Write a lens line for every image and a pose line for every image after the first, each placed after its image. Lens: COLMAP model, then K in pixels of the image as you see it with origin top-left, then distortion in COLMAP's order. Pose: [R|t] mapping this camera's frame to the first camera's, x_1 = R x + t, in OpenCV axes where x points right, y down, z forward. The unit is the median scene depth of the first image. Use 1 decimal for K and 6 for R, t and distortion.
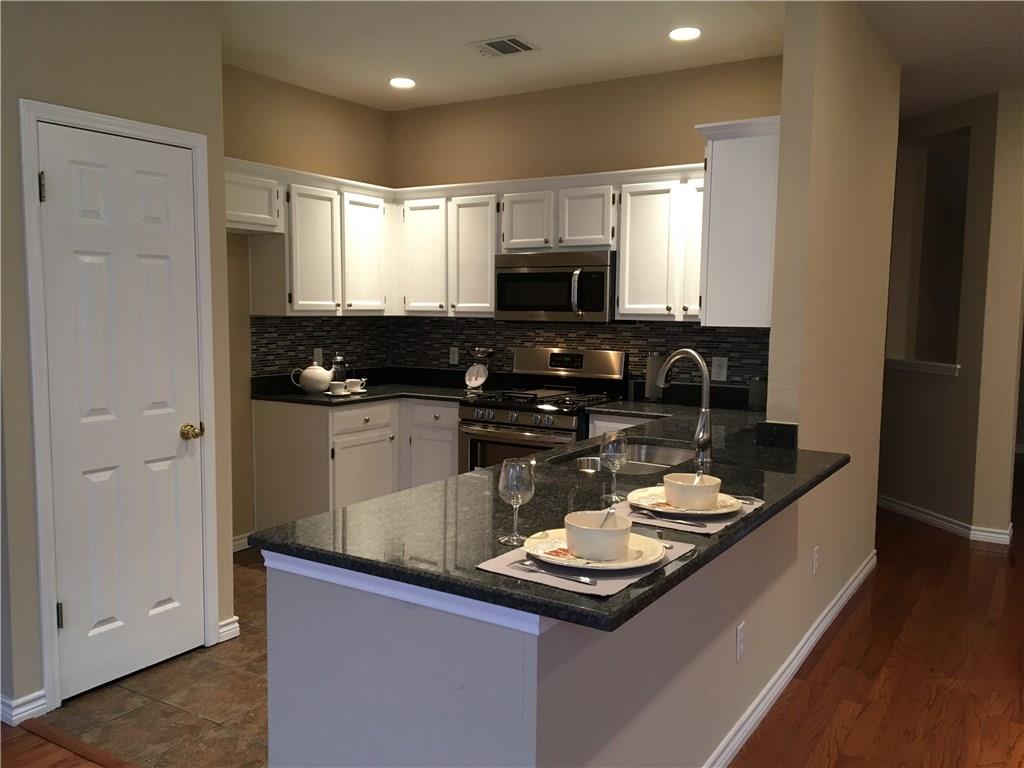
lens RADIAL K [[855.0, 0, 513.4], [0, 855.0, 386.5], [0, 0, 1]] dist [0.091627, -0.128215]
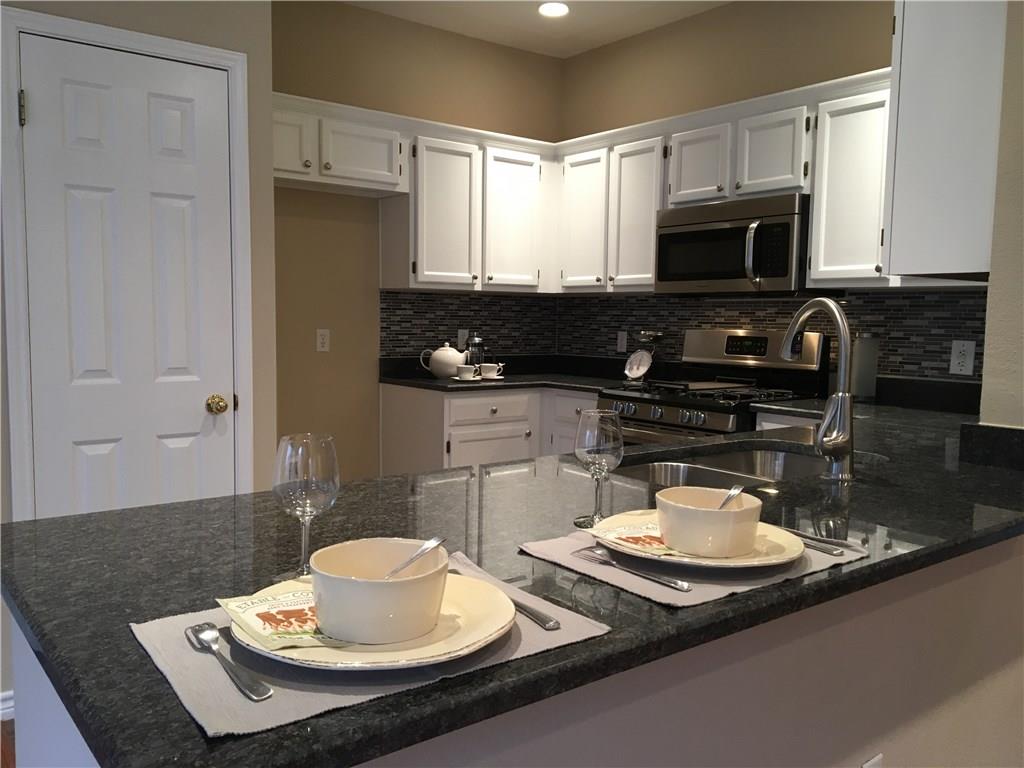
lens RADIAL K [[855.0, 0, 511.3], [0, 855.0, 387.4], [0, 0, 1]] dist [0.091627, -0.128215]
pose [[0.942311, 0.032062, -0.333201, 0.125738], [-0.036622, 0.999302, -0.007411, 0.021708], [0.332730, 0.019186, 0.942827, 0.207216]]
